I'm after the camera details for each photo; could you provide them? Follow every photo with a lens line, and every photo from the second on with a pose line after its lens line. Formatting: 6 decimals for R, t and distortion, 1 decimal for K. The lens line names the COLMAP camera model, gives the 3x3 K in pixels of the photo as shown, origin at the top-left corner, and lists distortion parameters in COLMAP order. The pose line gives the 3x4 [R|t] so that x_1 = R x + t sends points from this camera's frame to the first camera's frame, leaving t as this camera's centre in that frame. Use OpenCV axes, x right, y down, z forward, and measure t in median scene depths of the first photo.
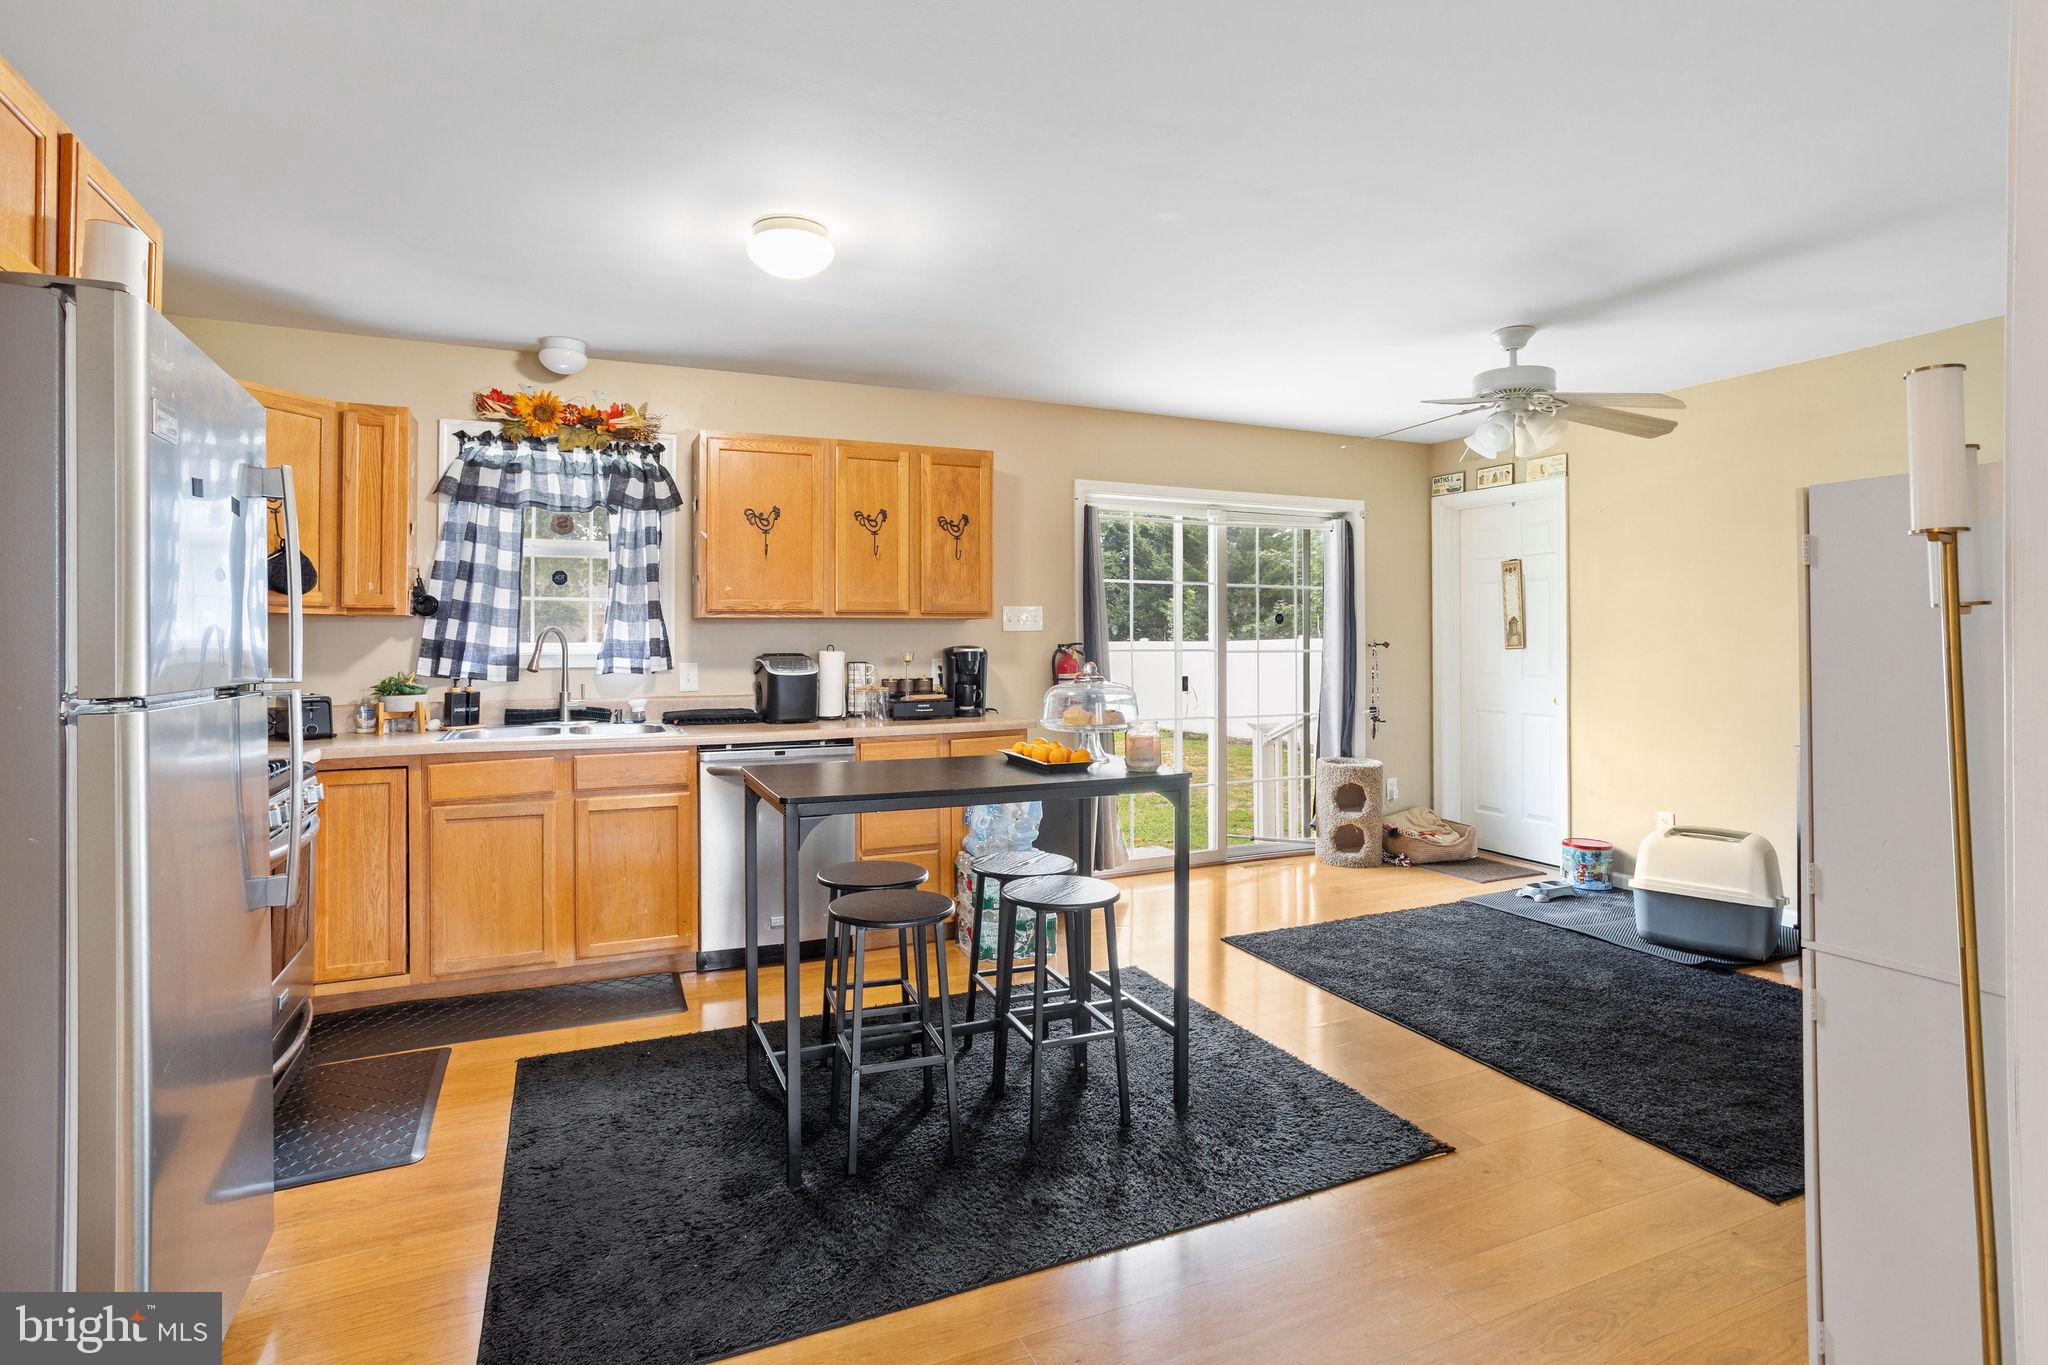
lens RADIAL K [[997.6, 0, 1020.9], [0, 997.6, 652.0], [0, 0, 1]] dist [-0.000409, 0.000069]
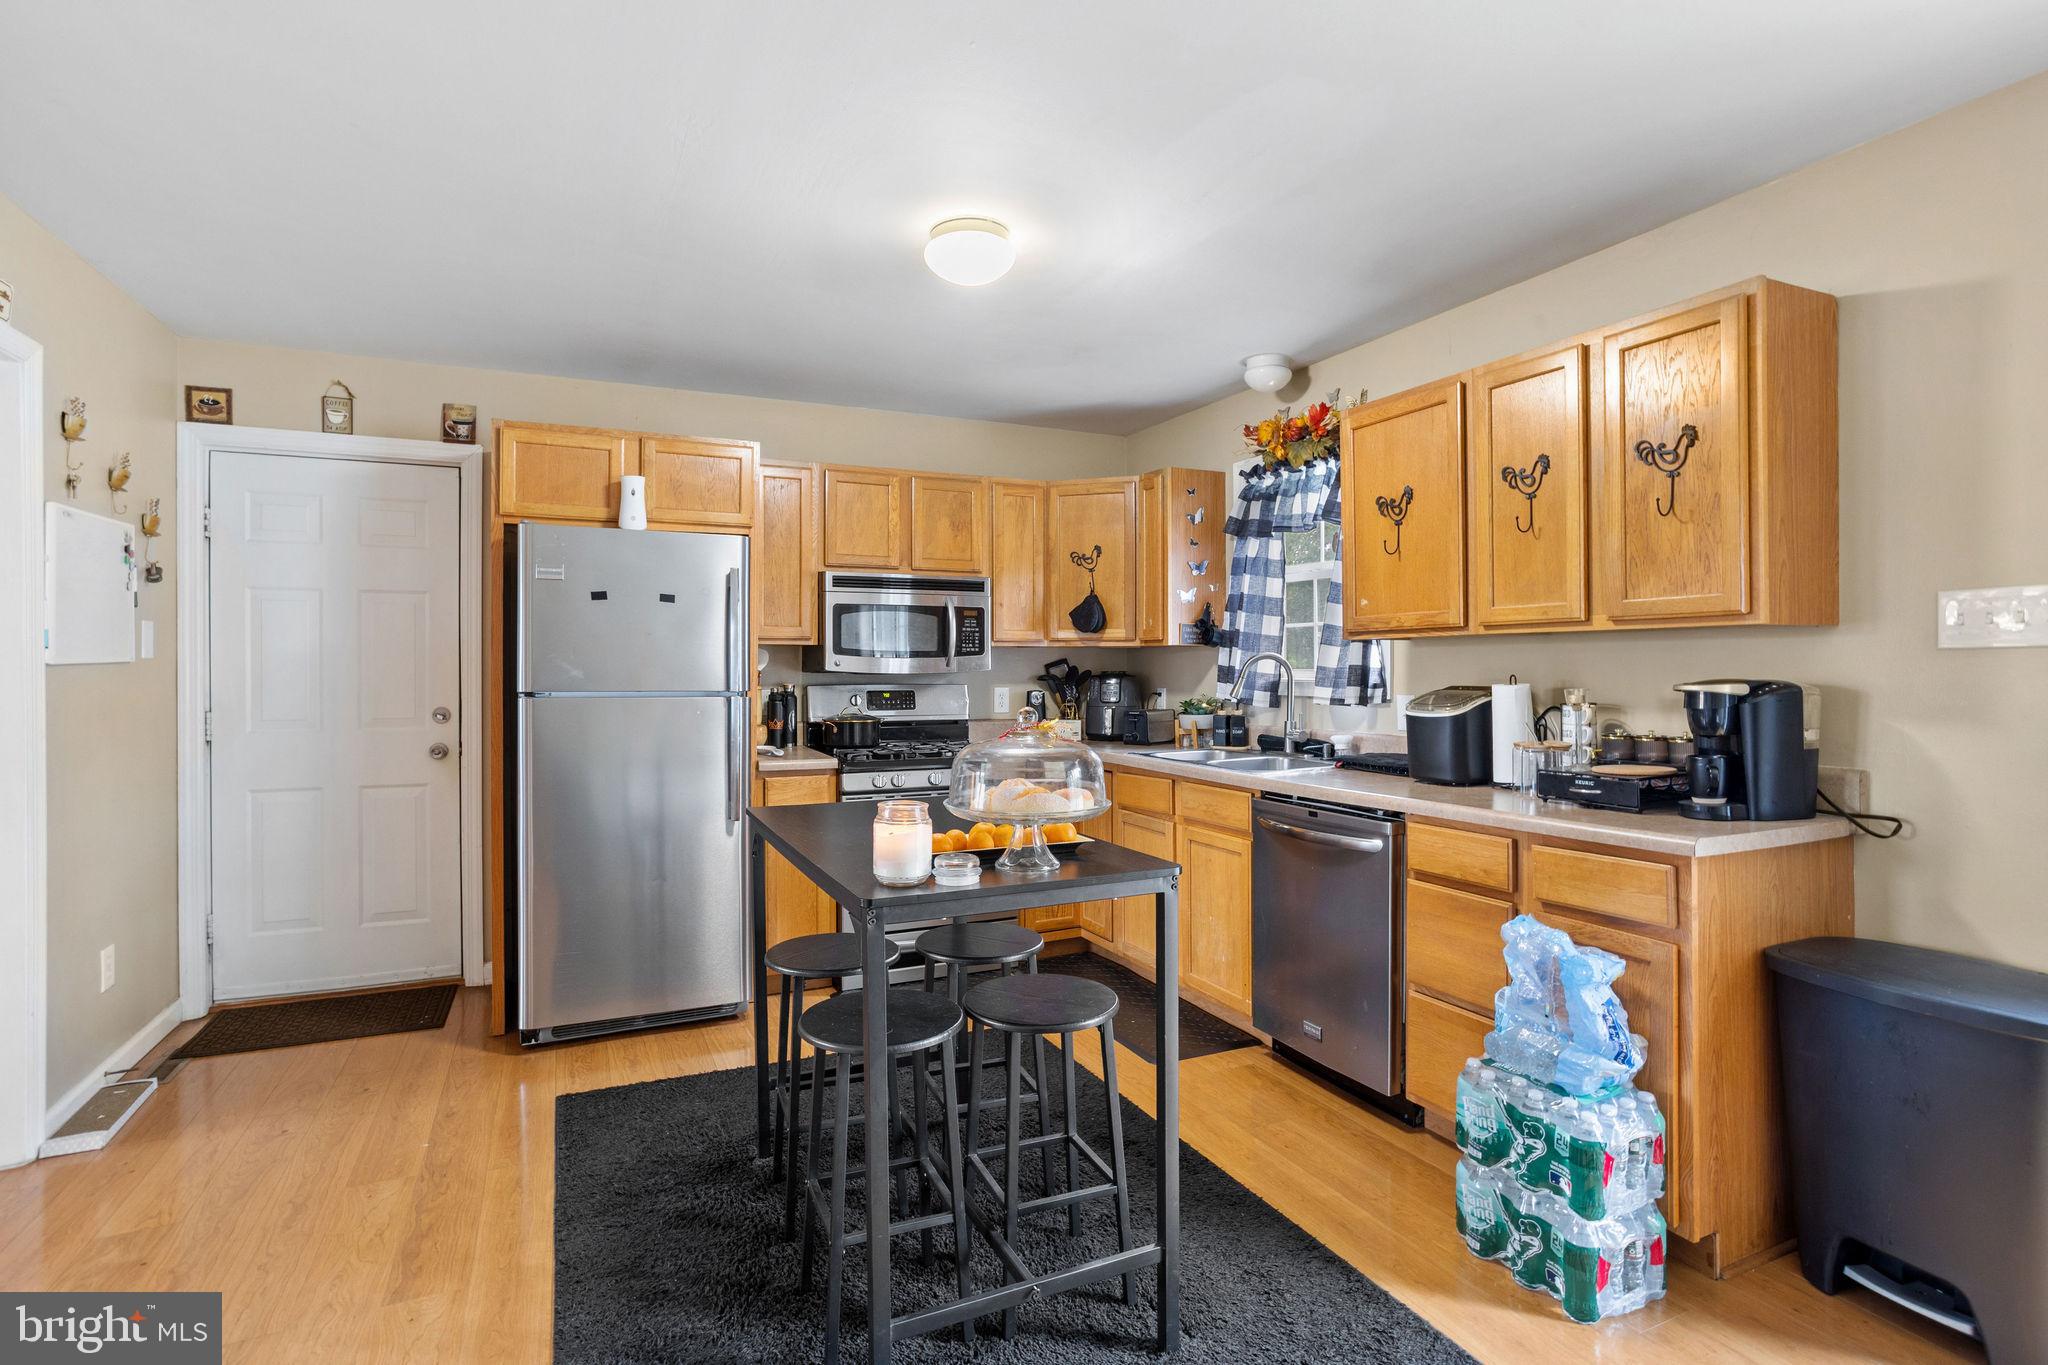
lens RADIAL K [[1040.9, 0, 1024.0], [0, 1040.9, 682.5], [0, 0, 1]] dist [-0.002524, -0.000322]
pose [[0.011962, 0.022983, -0.999664, 0.540035], [0.004167, 0.999726, 0.023035, -0.021226], [0.999920, -0.004441, 0.011863, 0.731894]]
